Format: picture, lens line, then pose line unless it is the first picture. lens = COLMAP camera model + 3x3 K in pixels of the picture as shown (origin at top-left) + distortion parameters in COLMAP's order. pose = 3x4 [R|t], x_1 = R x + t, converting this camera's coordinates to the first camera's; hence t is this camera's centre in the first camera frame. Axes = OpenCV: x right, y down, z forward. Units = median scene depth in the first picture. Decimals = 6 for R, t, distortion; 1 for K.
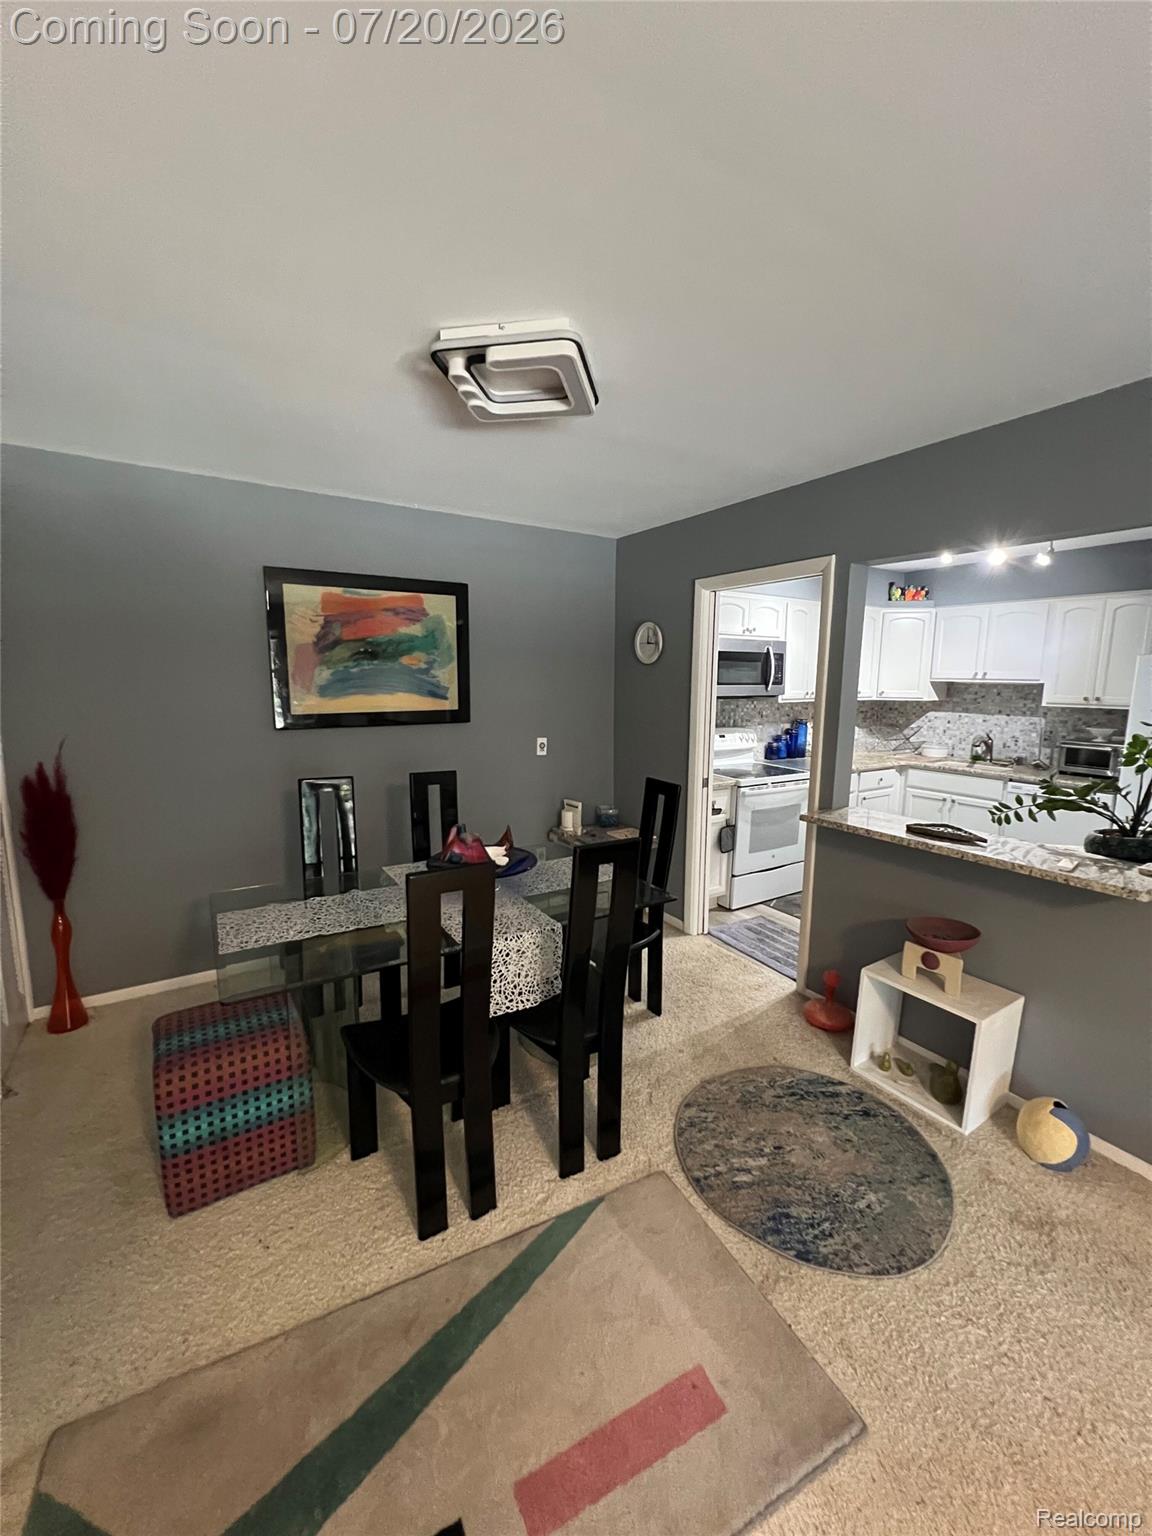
lens RADIAL K [[613.3, 0, 582.3], [0, 613.3, 767.2], [0, 0, 1]] dist [-0.002316, -0.000072]
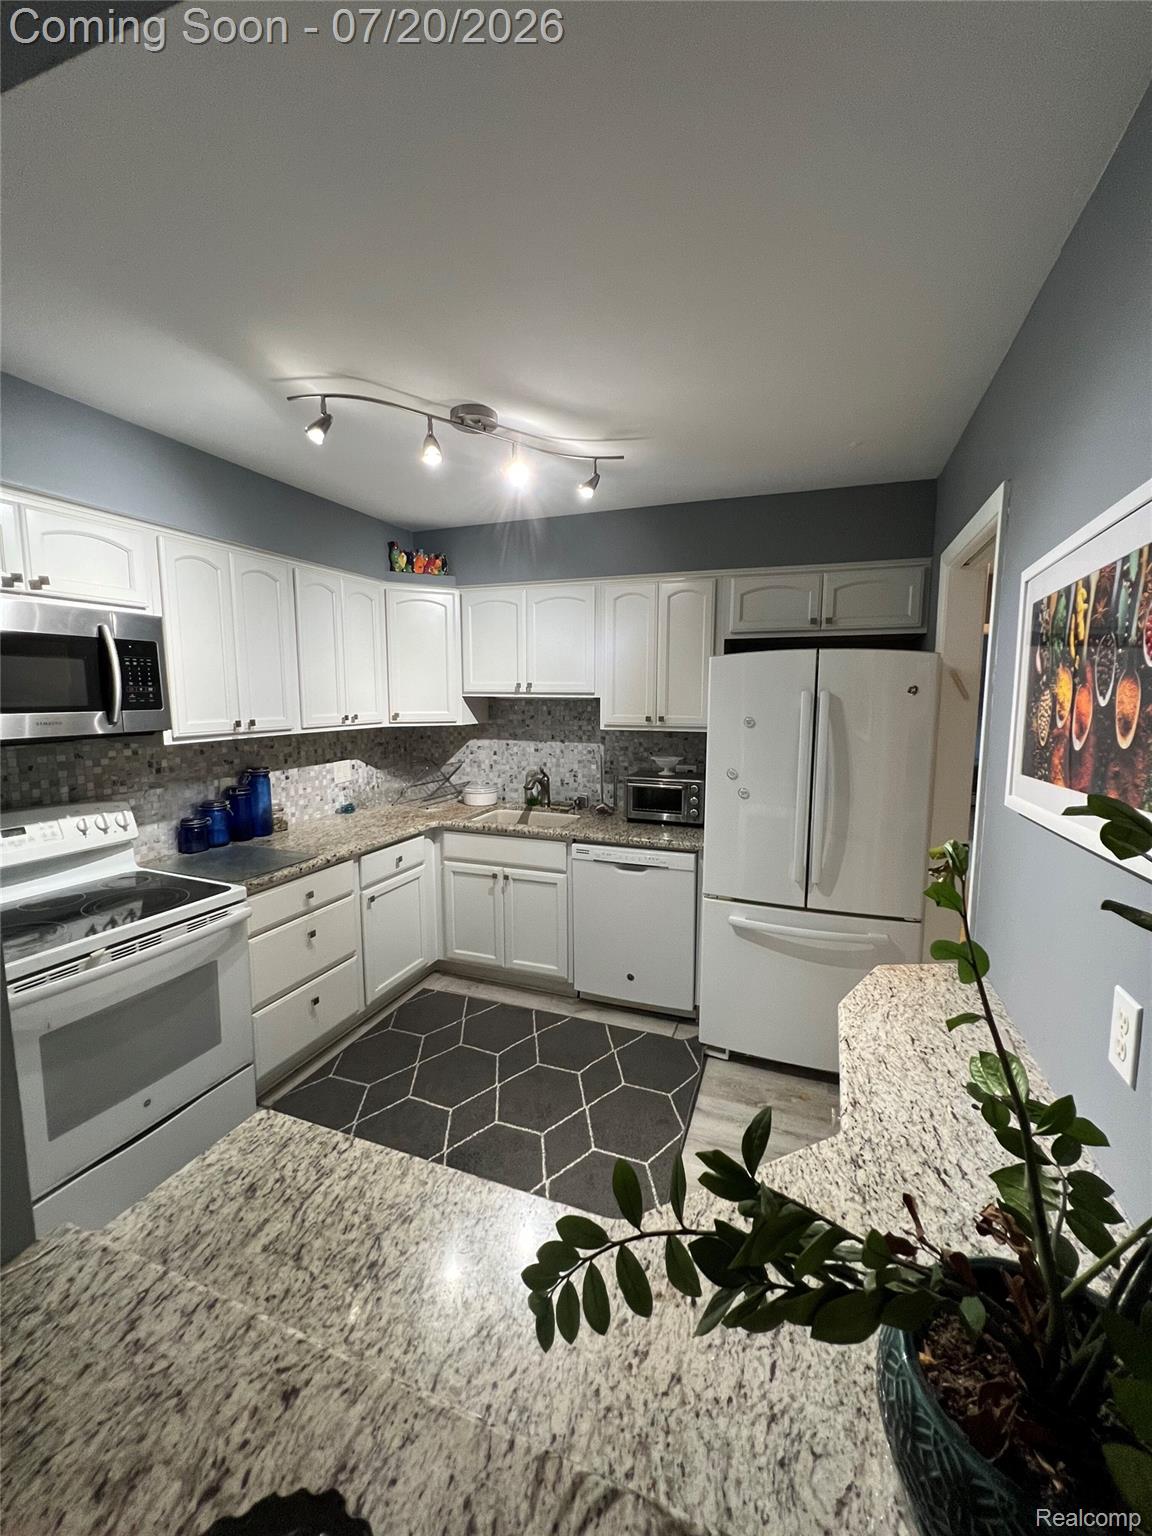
lens RADIAL K [[613.3, 0, 578.6], [0, 613.3, 765.7], [0, 0, 1]] dist [-0.002316, -0.000072]
pose [[0.807194, -0.078624, 0.585026, 0.276449], [0.094351, 0.995532, 0.003613, -0.056283], [-0.582697, 0.052282, 0.811006, 0.391668]]
